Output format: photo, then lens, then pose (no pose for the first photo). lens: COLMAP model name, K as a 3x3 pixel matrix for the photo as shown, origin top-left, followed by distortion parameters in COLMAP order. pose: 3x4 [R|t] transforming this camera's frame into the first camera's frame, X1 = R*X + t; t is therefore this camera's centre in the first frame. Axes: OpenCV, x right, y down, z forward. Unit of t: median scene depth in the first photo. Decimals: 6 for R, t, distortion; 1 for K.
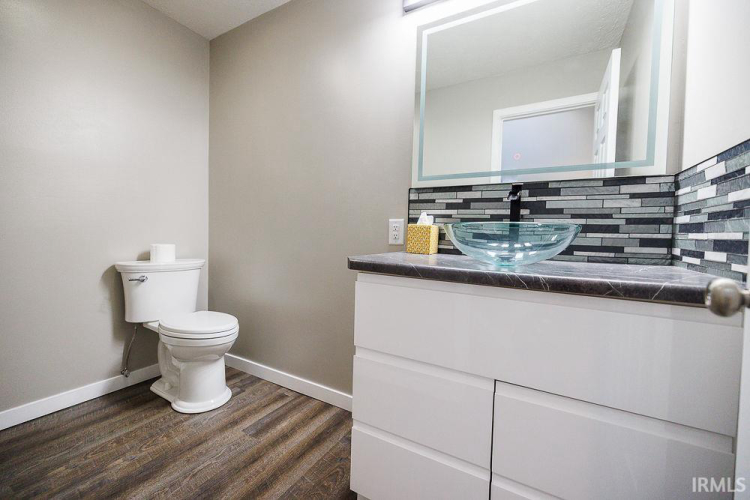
lens RADIAL K [[308.8, 0, 373.6], [0, 308.8, 247.3], [0, 0, 1]] dist [0.003514, 0.000673]
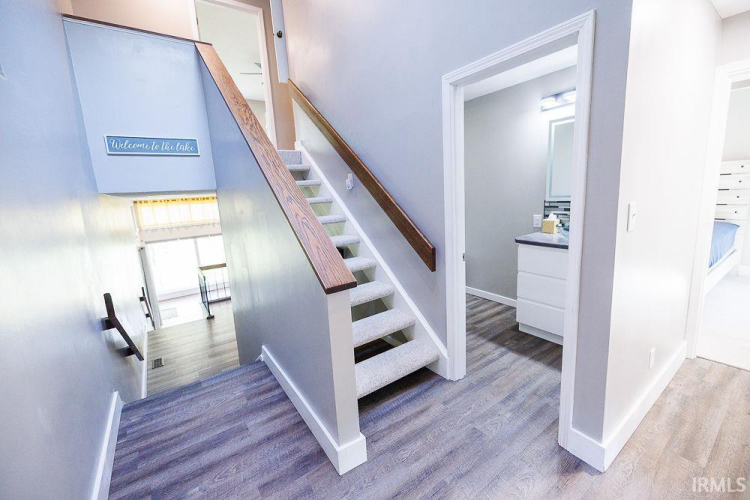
lens RADIAL K [[308.8, 0, 372.4], [0, 308.8, 245.8], [0, 0, 1]] dist [0.003514, 0.000673]
pose [[0.895523, -0.004169, -0.444996, 0.002288], [0.071090, 0.988455, 0.133802, -0.252875], [0.439301, -0.151458, 0.885480, -1.411030]]
